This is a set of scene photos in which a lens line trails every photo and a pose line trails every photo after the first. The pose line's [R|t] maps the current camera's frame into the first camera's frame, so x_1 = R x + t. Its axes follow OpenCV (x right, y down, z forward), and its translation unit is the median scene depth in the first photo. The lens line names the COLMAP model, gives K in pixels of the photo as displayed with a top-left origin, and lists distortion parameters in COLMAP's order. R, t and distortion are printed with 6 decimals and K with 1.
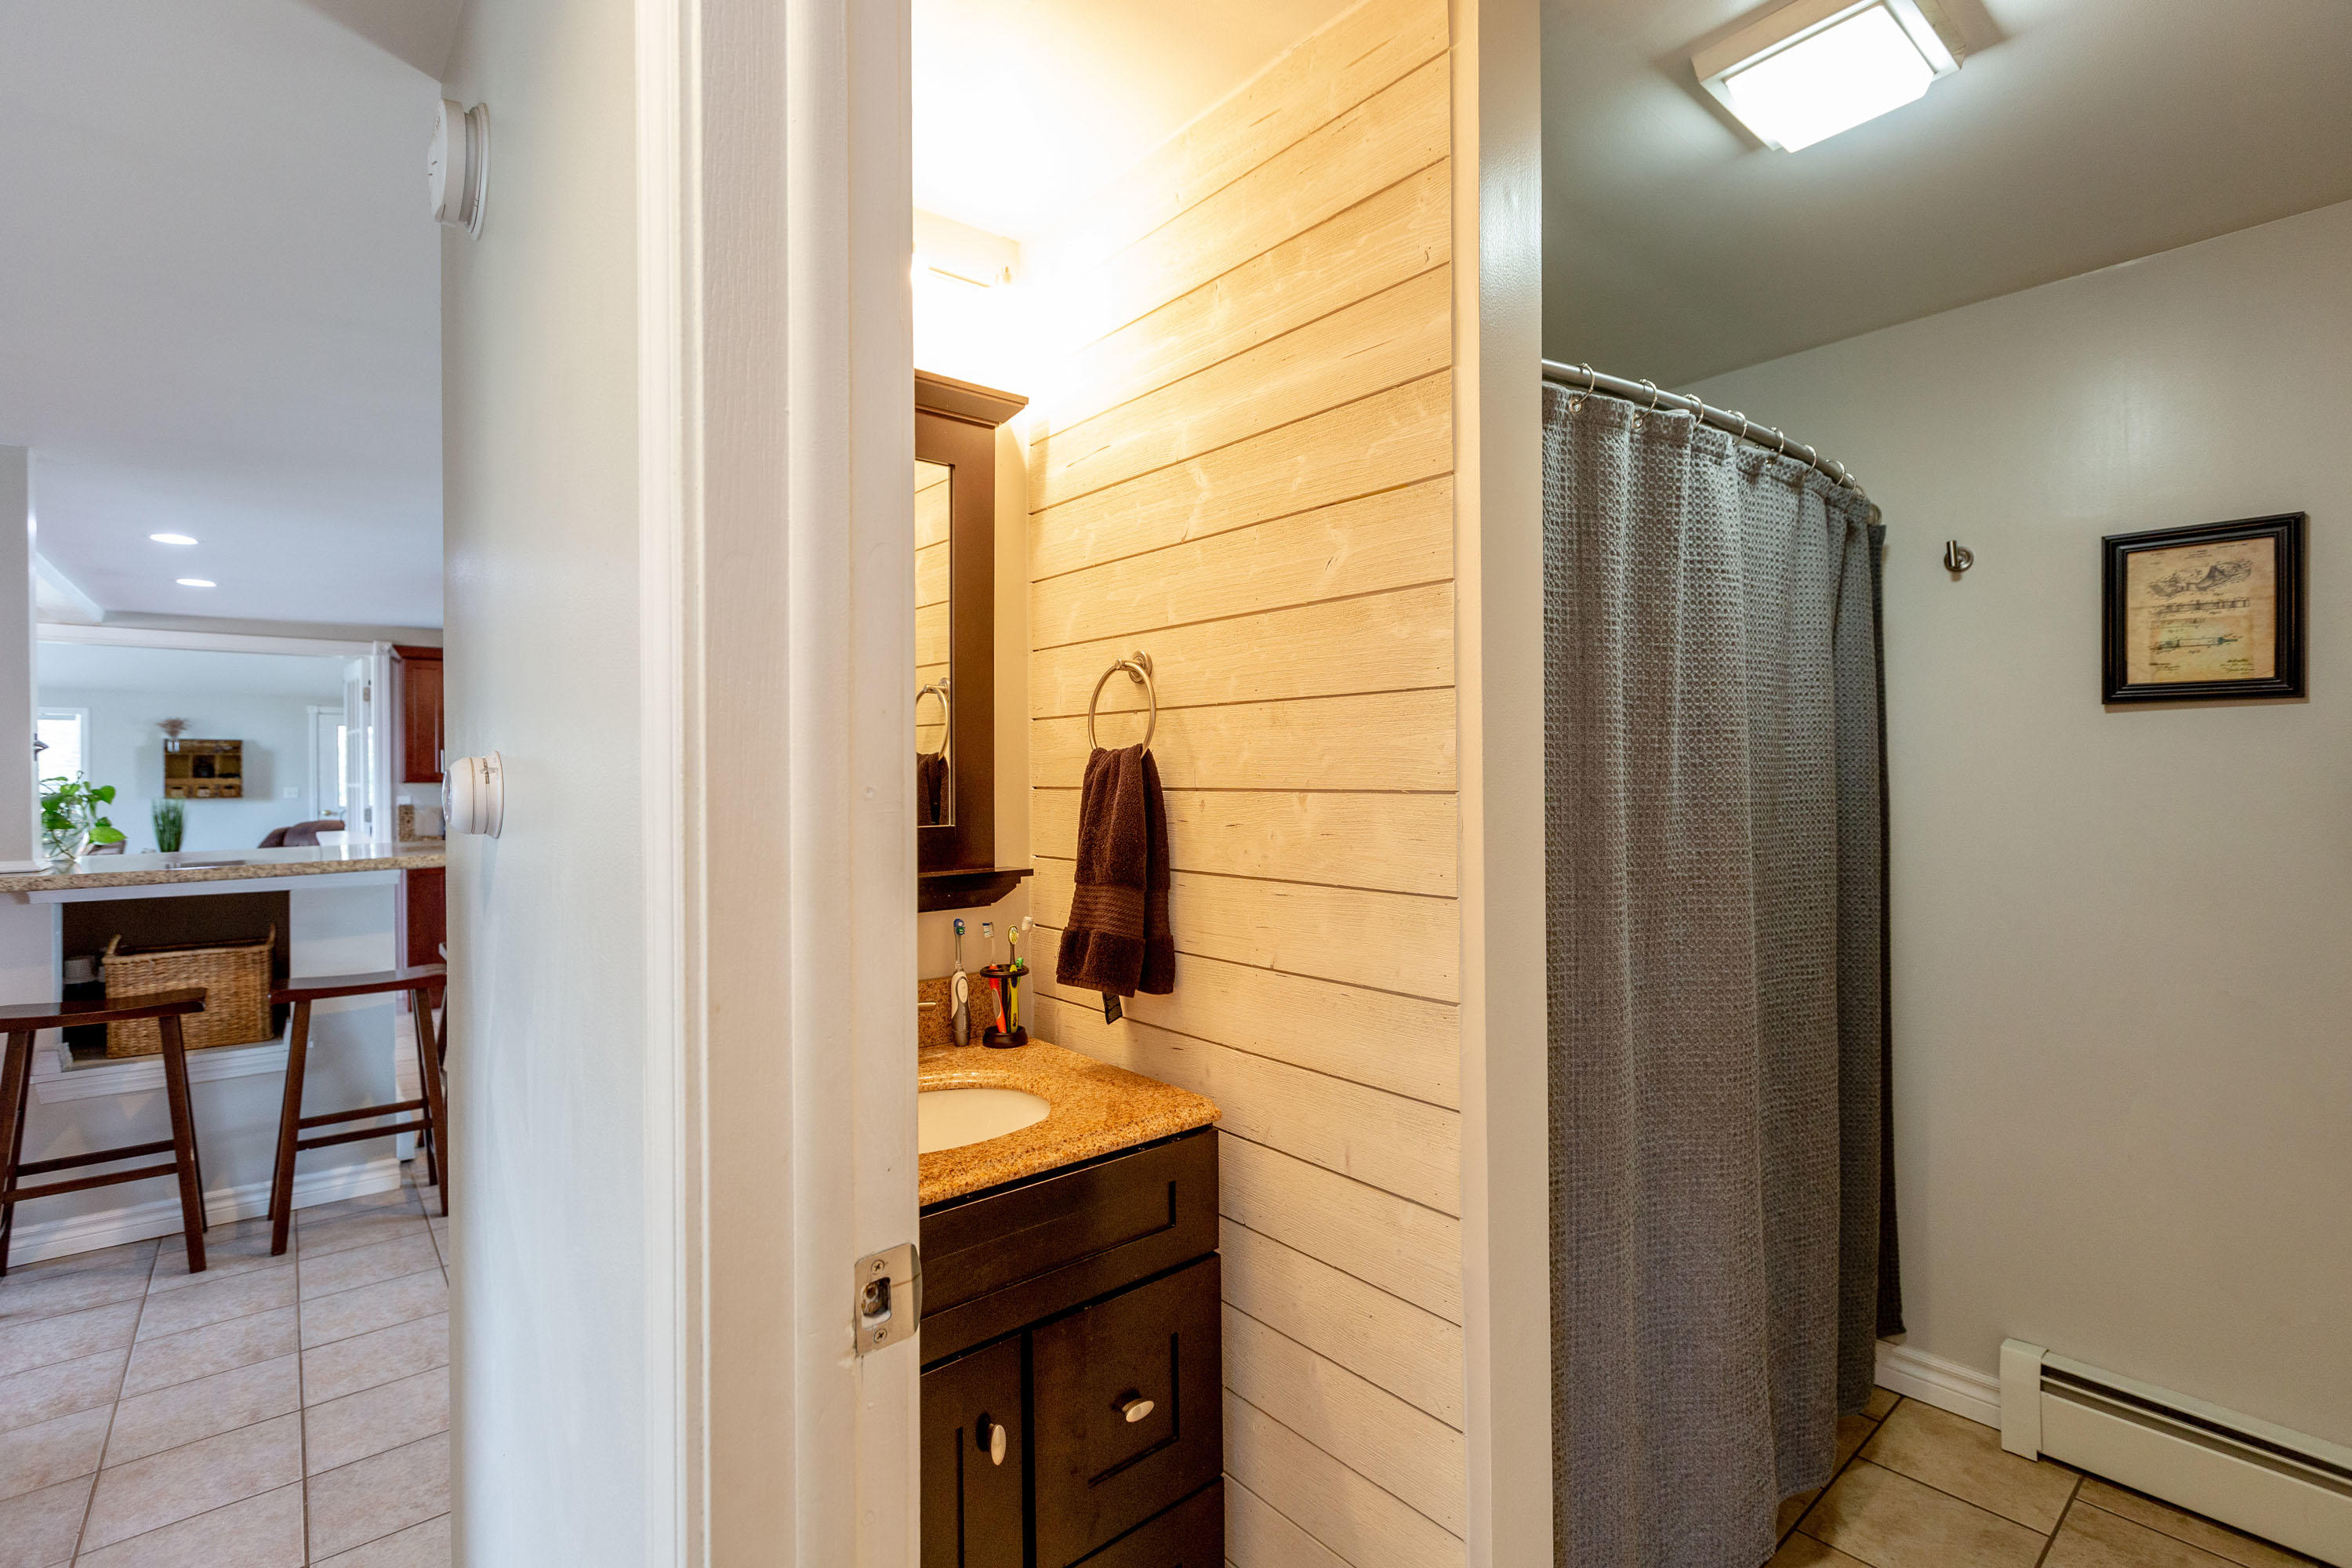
lens RADIAL K [[1074.2, 0, 1180.7], [0, 1074.2, 780.4], [0, 0, 1]] dist [0.003345, -0.001358]
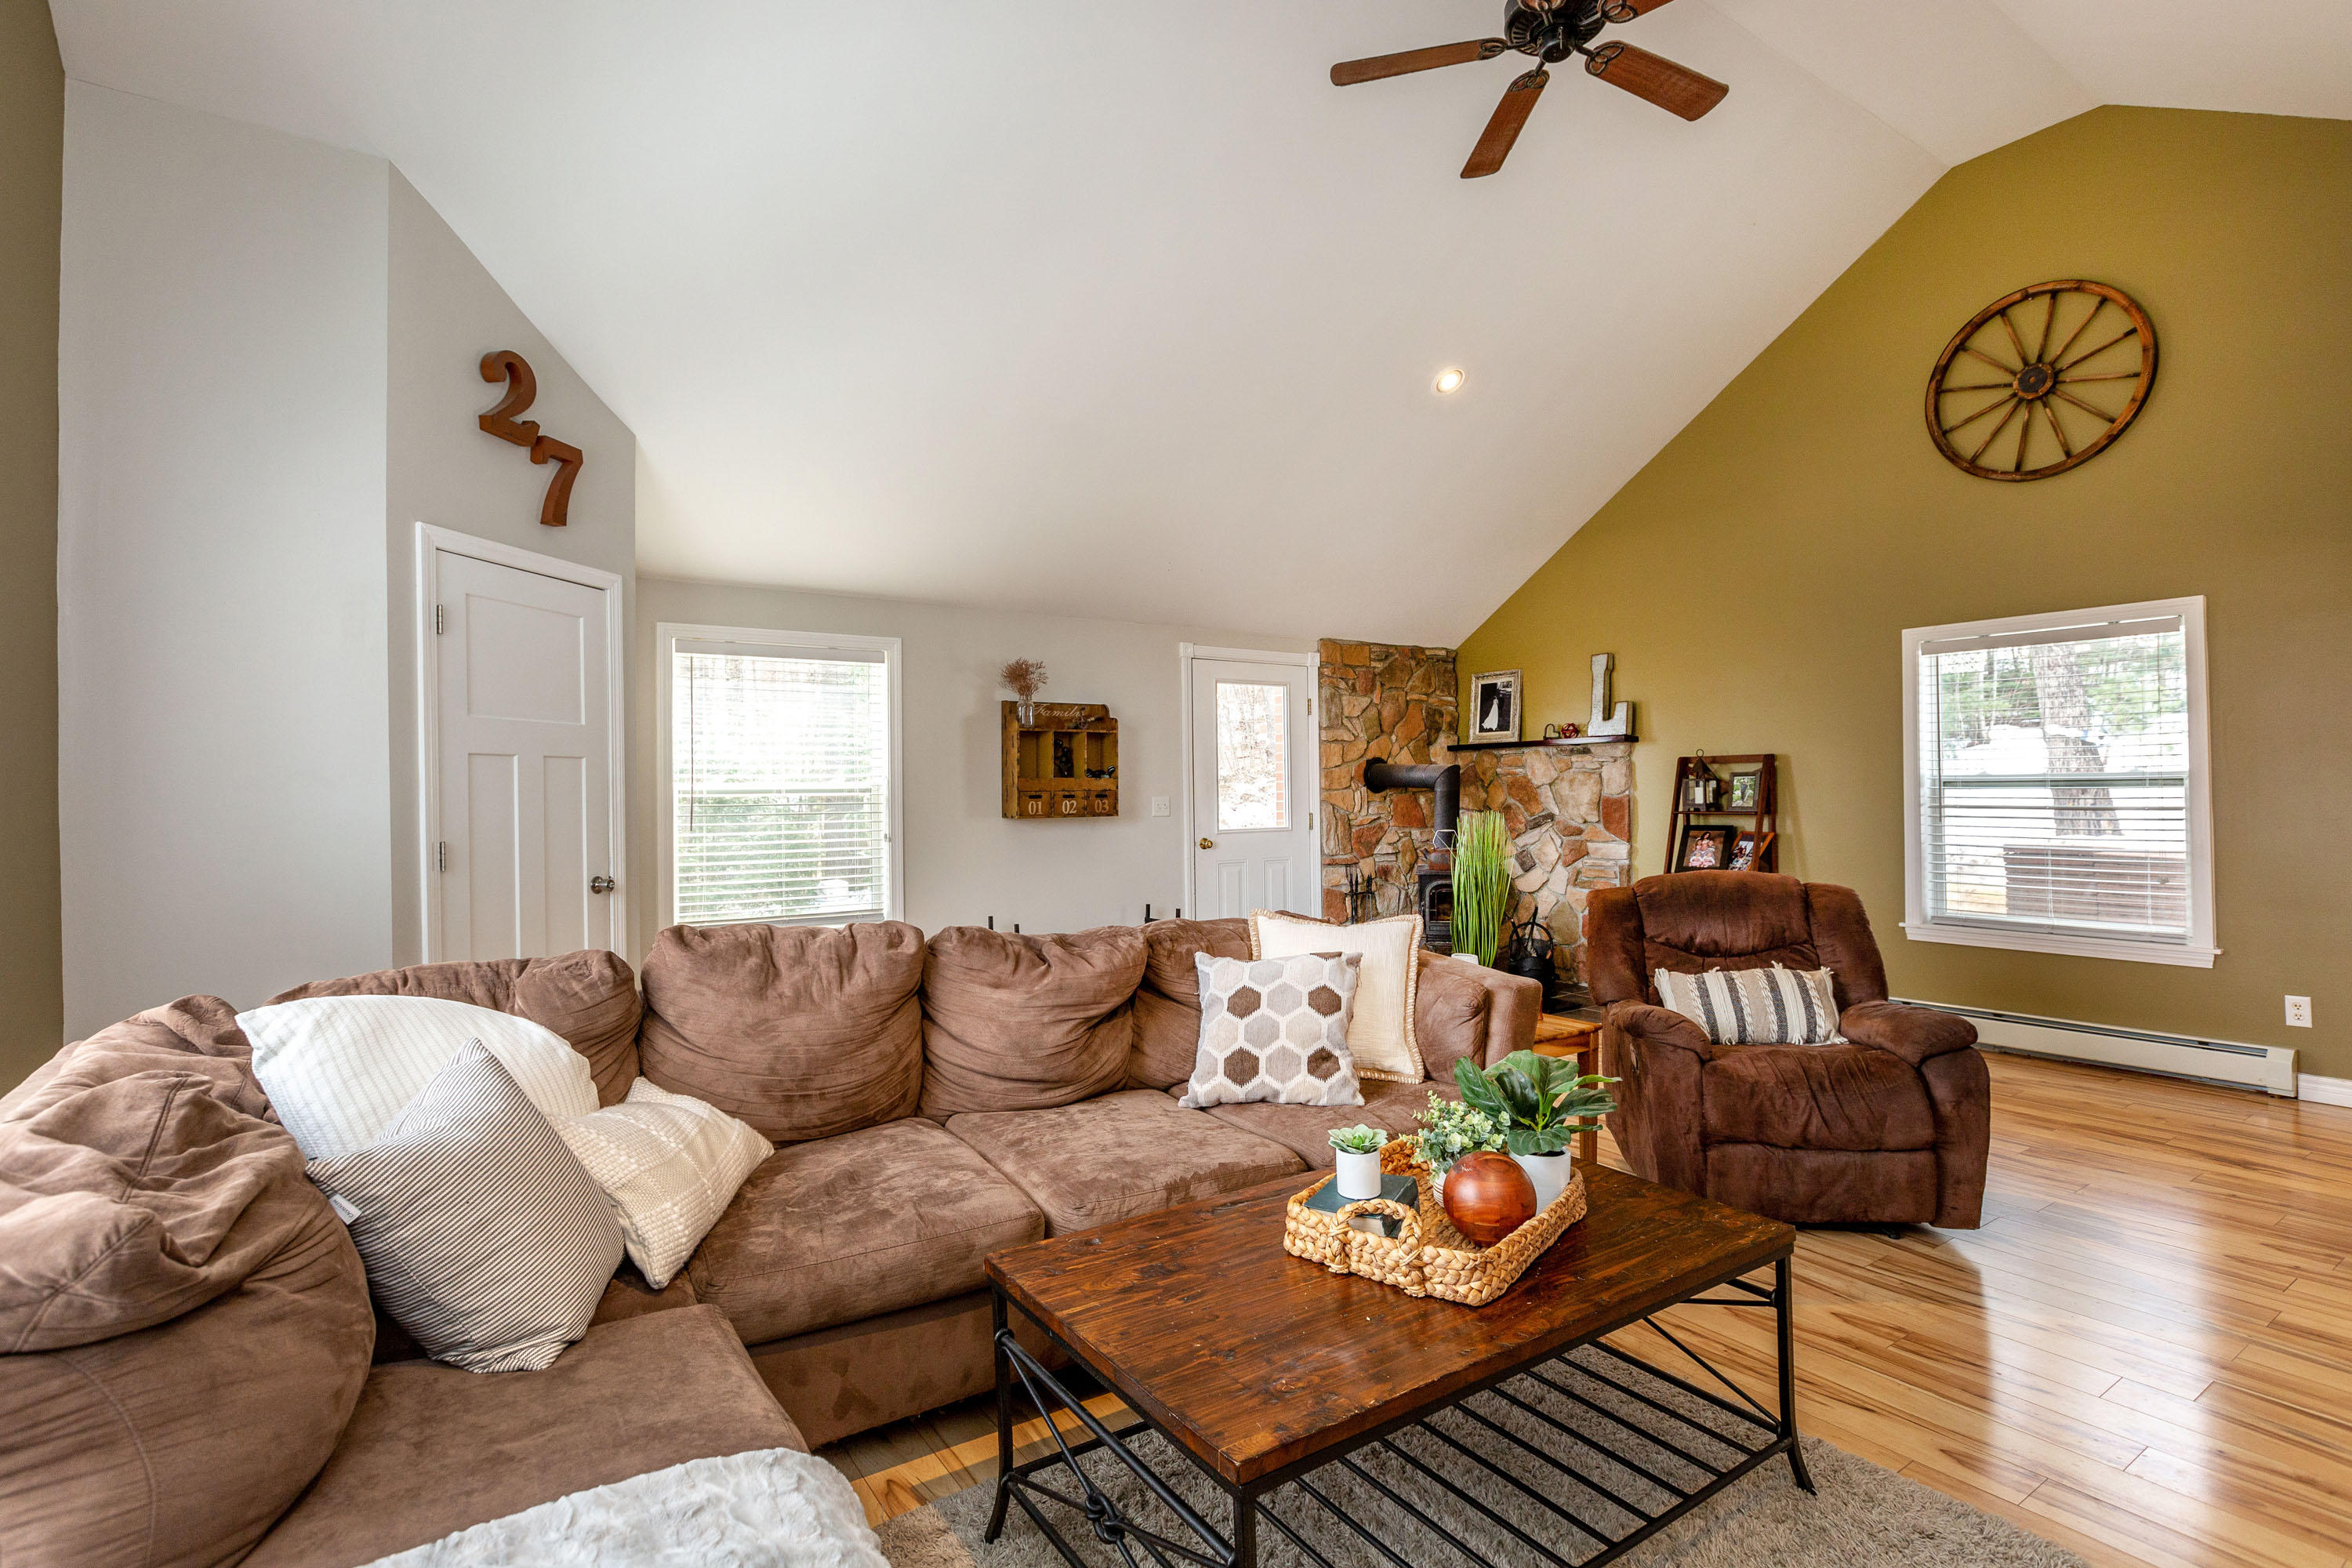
lens RADIAL K [[1133.6, 0, 1176.9], [0, 1133.6, 784.7], [0, 0, 1]] dist [-0.015850, 0.000485]
pose [[0.993282, -0.008842, -0.115381, -0.788850], [0.007557, 0.999904, -0.011574, 0.007839], [0.115472, 0.010624, 0.993254, 0.465394]]
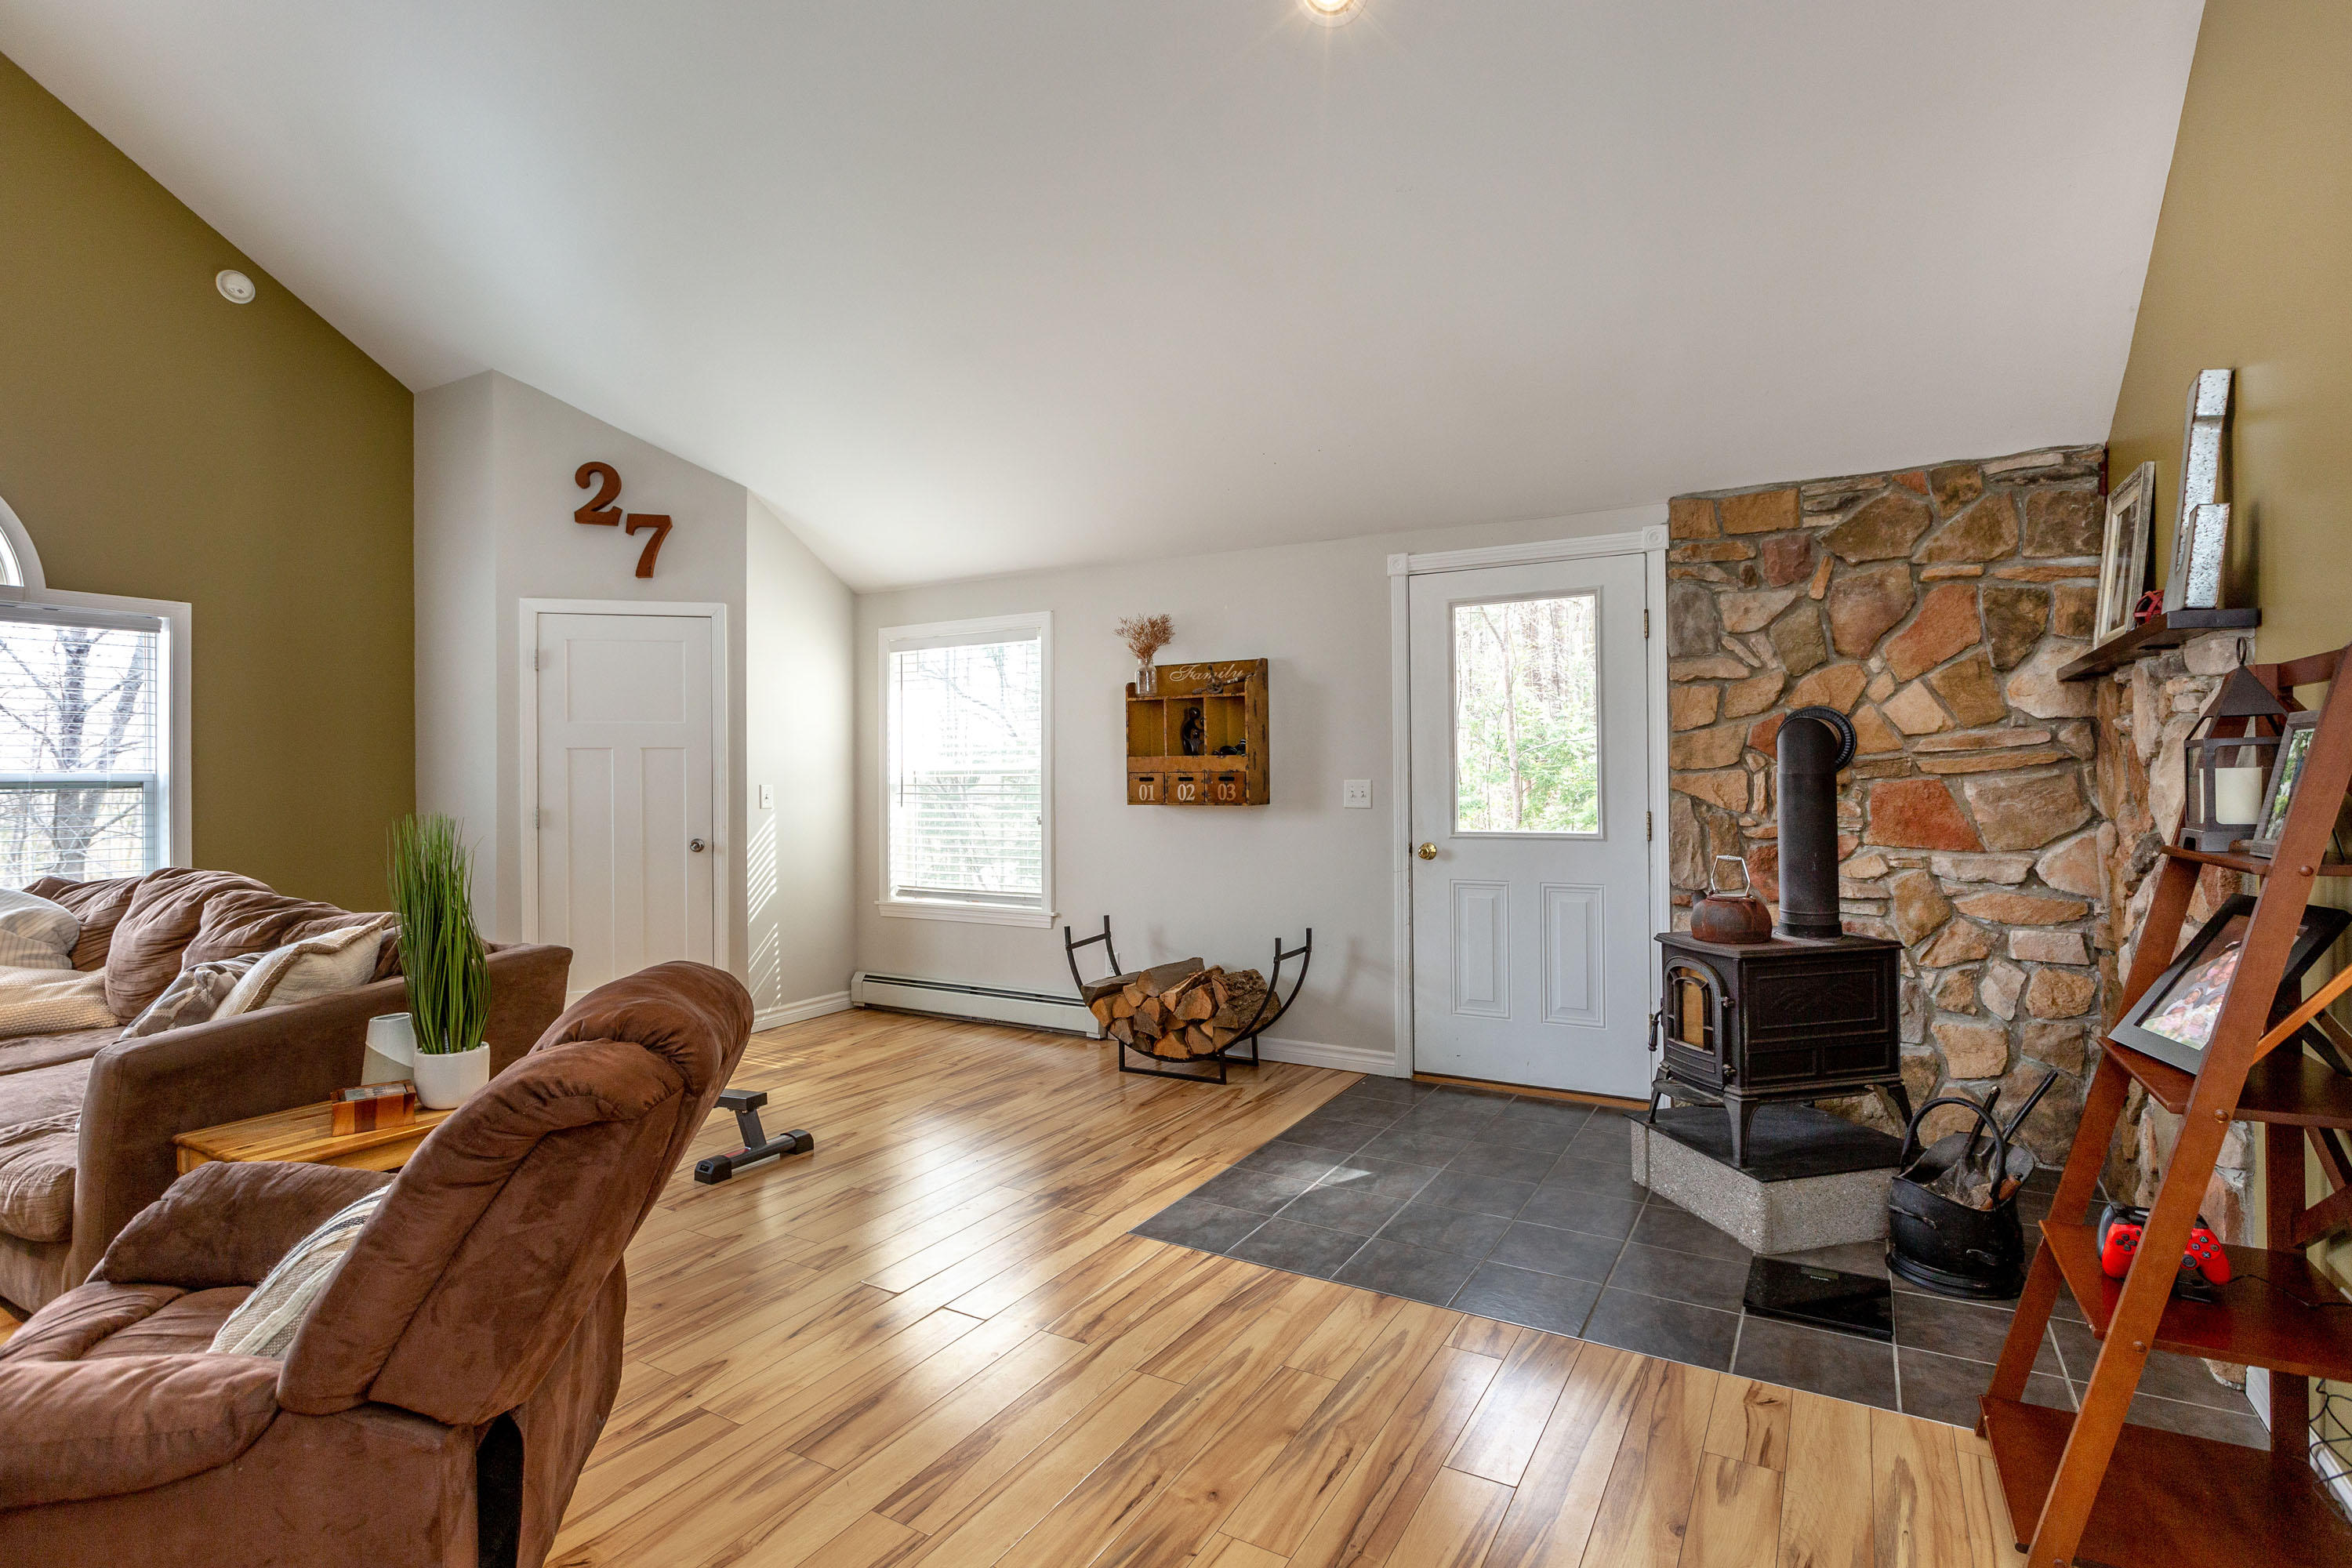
lens RADIAL K [[1133.6, 0, 1175.2], [0, 1133.6, 785.2], [0, 0, 1]] dist [-0.015850, 0.000485]
pose [[0.328540, 0.012167, -0.944412, -0.497131], [0.003502, 0.999894, 0.014100, 0.003000], [0.944483, -0.007940, 0.328463, 0.848087]]
